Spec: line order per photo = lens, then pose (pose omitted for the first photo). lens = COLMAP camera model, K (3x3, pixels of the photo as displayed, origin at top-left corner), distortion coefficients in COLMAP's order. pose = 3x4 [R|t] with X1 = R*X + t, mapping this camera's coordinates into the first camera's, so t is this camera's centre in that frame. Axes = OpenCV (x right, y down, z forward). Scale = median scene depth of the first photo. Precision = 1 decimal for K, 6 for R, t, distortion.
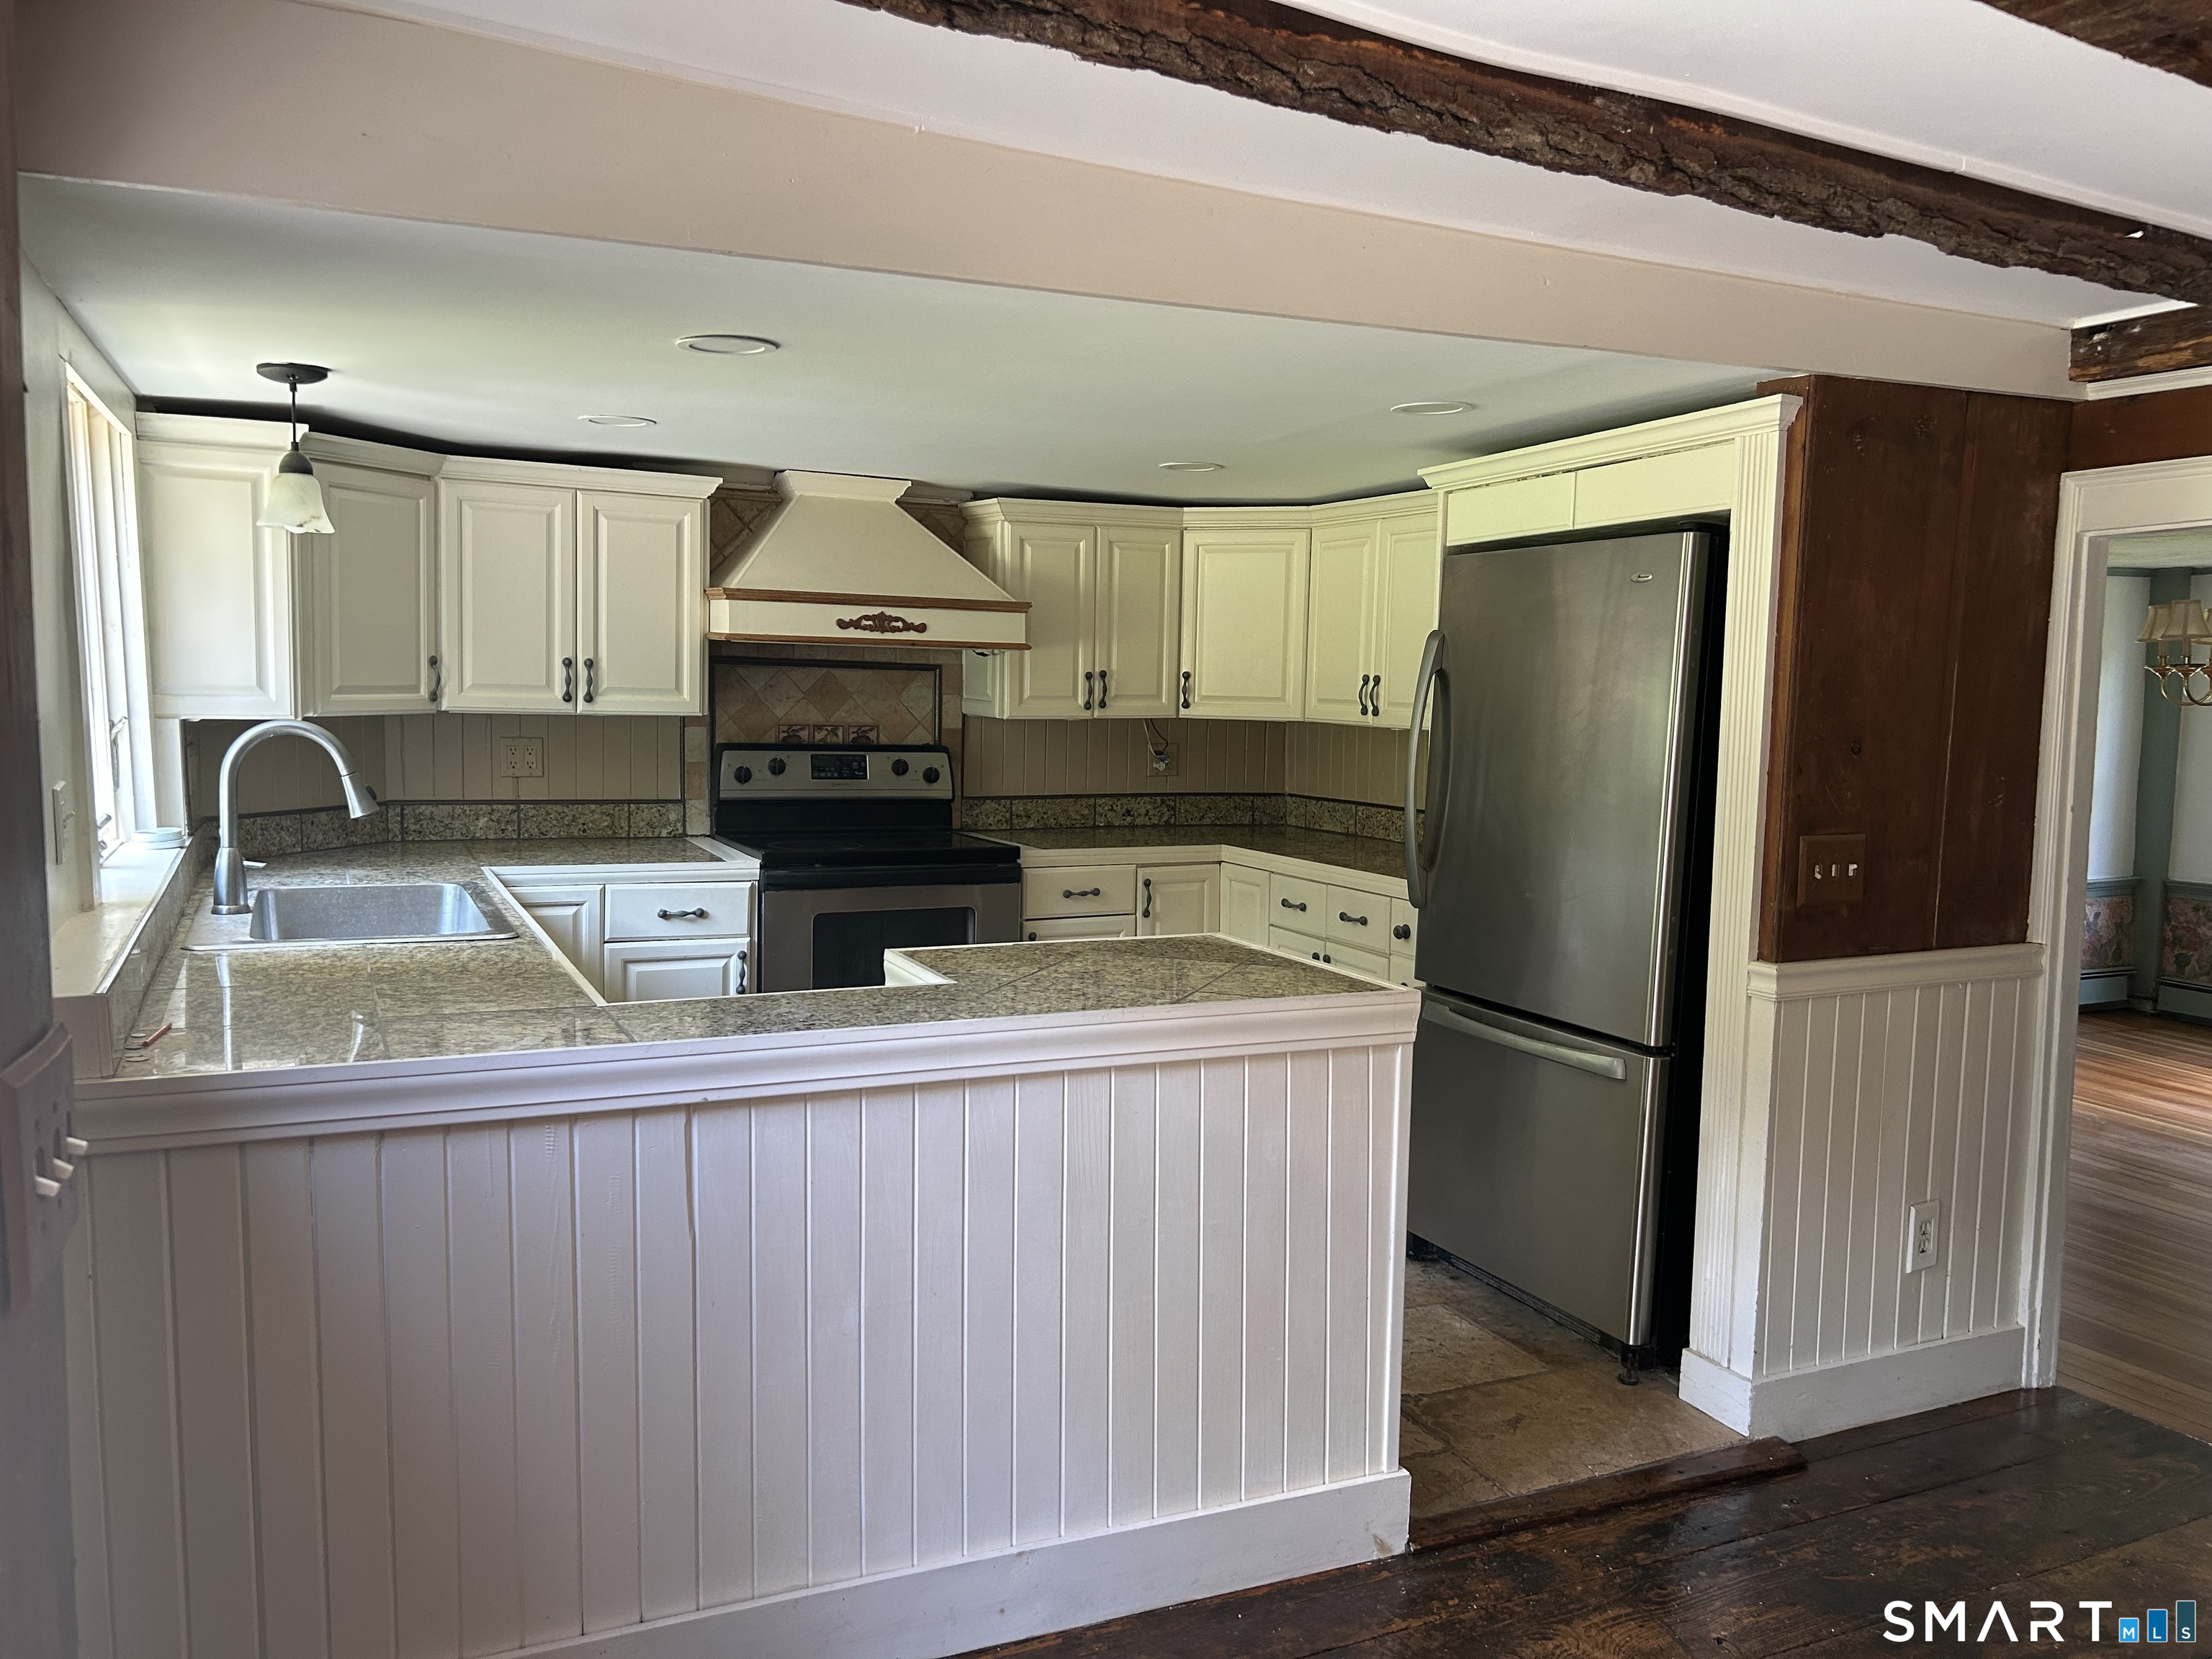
lens RADIAL K [[1663.7, 0, 1104.8], [0, 1663.7, 830.8], [0, 0, 1]] dist [0.005976, 0.000907]
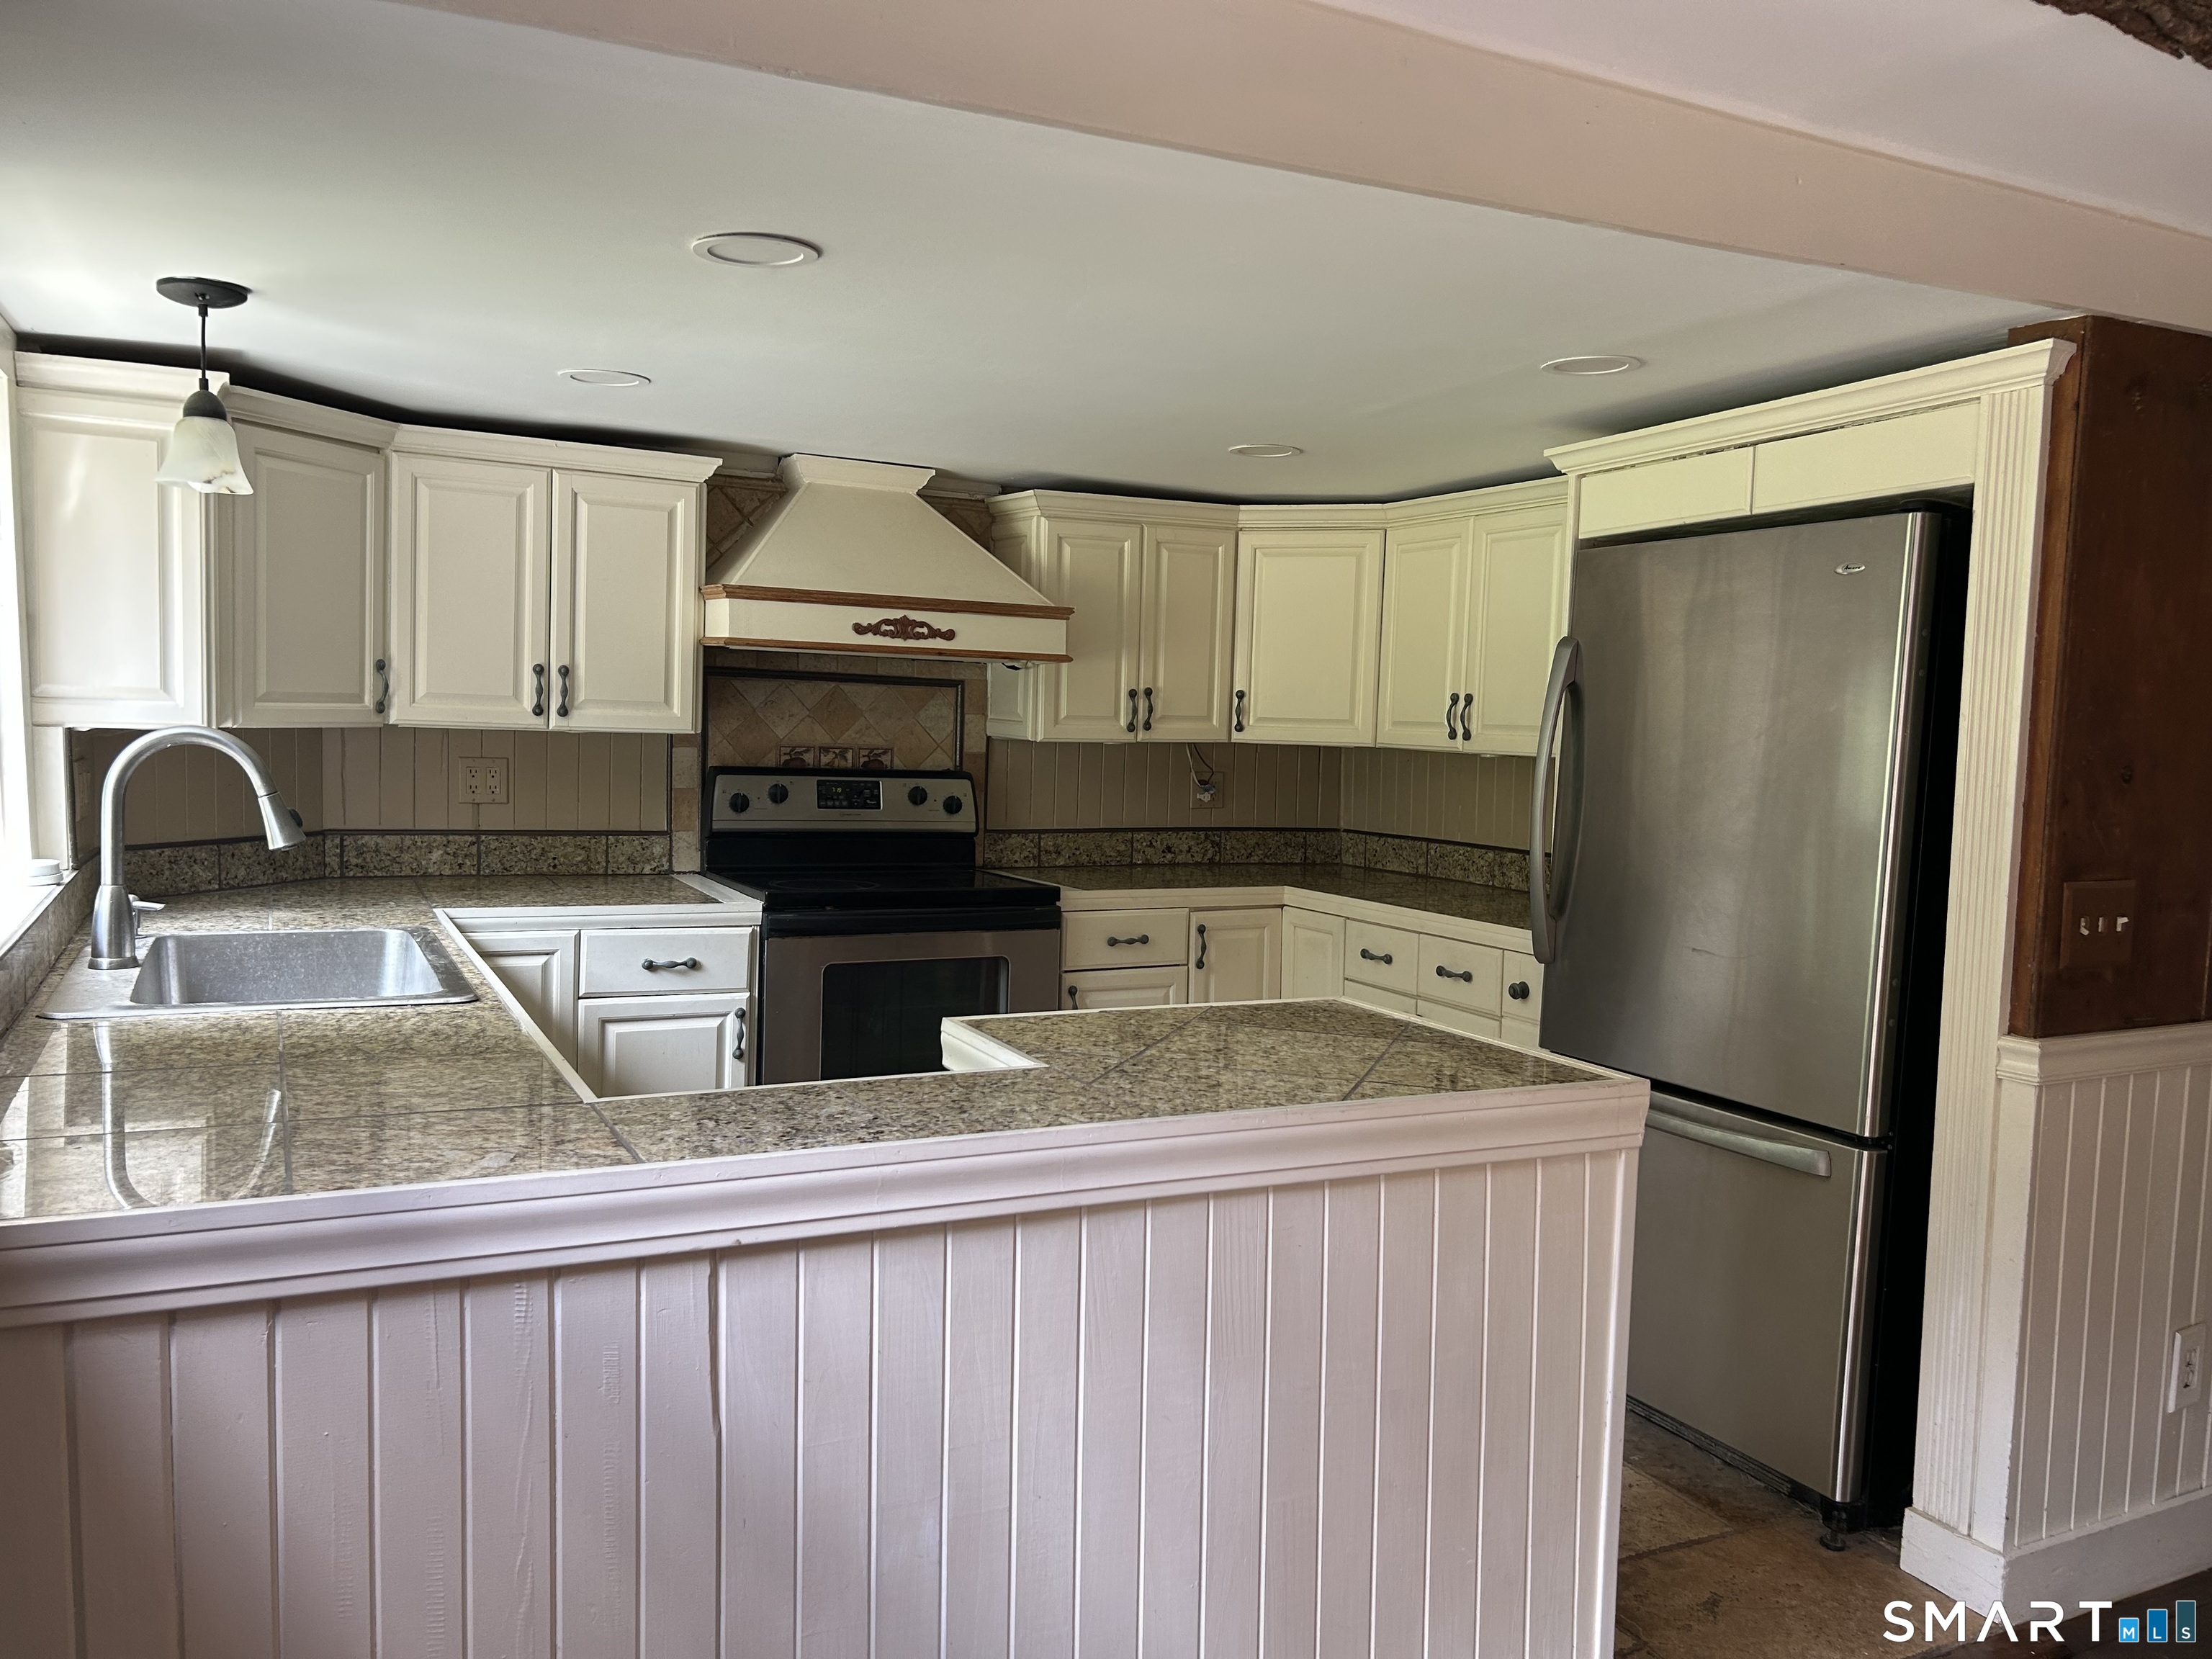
lens RADIAL K [[1663.7, 0, 1105.6], [0, 1663.7, 836.2], [0, 0, 1]] dist [0.005976, 0.000907]
pose [[0.999725, 0.006414, 0.022540, -0.064467], [-0.005983, 0.999799, -0.019148, -0.000992], [-0.022659, 0.019008, 0.999563, 0.179242]]
